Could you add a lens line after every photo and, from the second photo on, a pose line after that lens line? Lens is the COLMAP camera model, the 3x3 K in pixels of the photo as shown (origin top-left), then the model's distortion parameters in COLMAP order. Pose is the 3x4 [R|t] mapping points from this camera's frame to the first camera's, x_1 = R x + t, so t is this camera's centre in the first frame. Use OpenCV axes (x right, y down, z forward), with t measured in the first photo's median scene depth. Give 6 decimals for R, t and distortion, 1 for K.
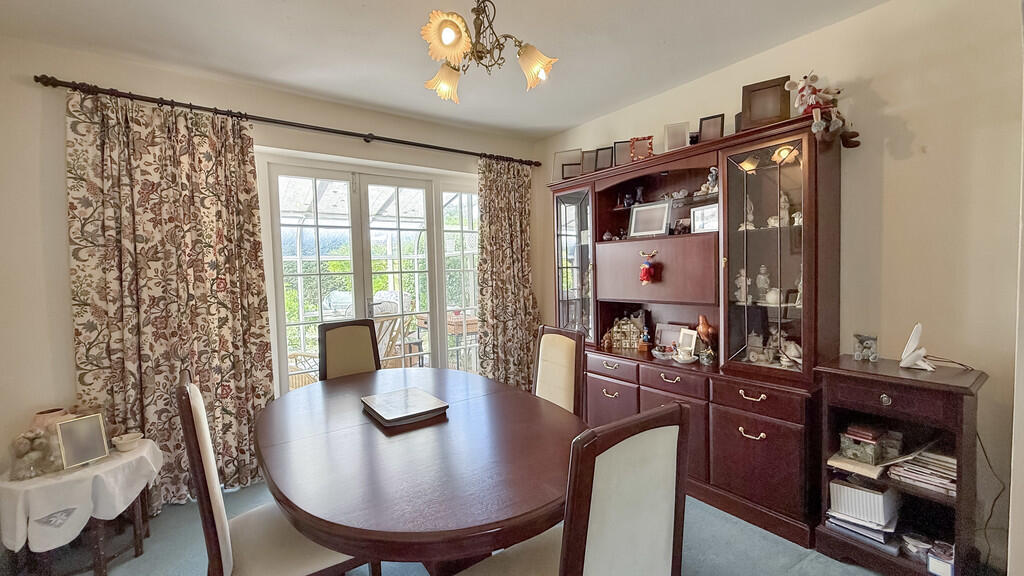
lens RADIAL K [[412.8, 0, 513.6], [0, 412.8, 288.0], [0, 0, 1]] dist [0.000035, -0.000017]
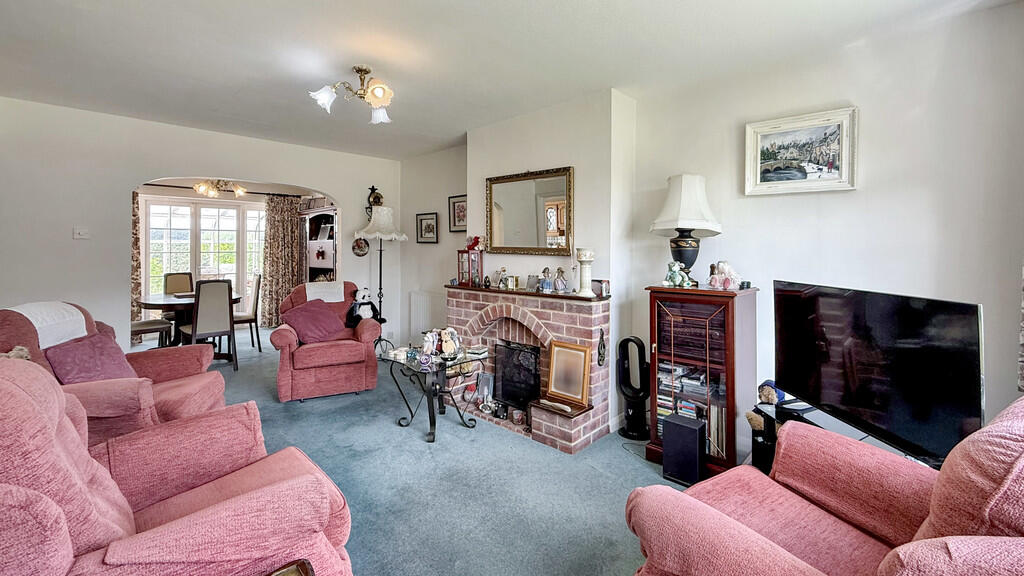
lens RADIAL K [[412.8, 0, 490.3], [0, 412.8, 244.3], [0, 0, 1]] dist [0.000035, -0.000017]
pose [[0.985700, 0.023598, 0.166850, 0.678851], [-0.013186, 0.997912, -0.063233, 0.031151], [-0.167994, 0.060128, 0.983953, -1.158755]]
